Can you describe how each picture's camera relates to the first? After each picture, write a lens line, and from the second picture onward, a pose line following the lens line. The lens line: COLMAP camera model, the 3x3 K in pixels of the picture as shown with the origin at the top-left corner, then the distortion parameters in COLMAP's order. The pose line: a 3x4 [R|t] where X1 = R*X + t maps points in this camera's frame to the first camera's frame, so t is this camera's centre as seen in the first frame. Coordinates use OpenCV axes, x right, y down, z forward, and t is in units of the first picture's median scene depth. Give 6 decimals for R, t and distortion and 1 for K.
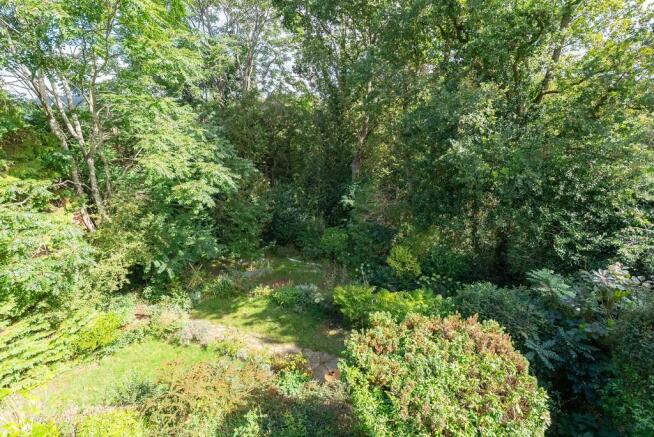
lens RADIAL K [[298.8, 0, 327.4], [0, 298.8, 218.3], [0, 0, 1]] dist [-0.000894, -0.000059]
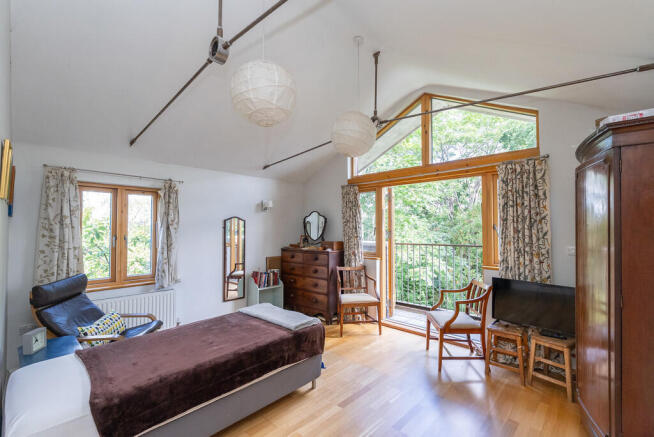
lens RADIAL K [[298.8, 0, 327.3], [0, 298.8, 219.8], [0, 0, 1]] dist [-0.000894, -0.000059]
pose [[0.750414, 0.008892, -0.660908, 0.196135], [-0.224869, 0.943698, -0.242626, 0.121536], [0.621541, 0.330688, 0.710164, -0.466576]]
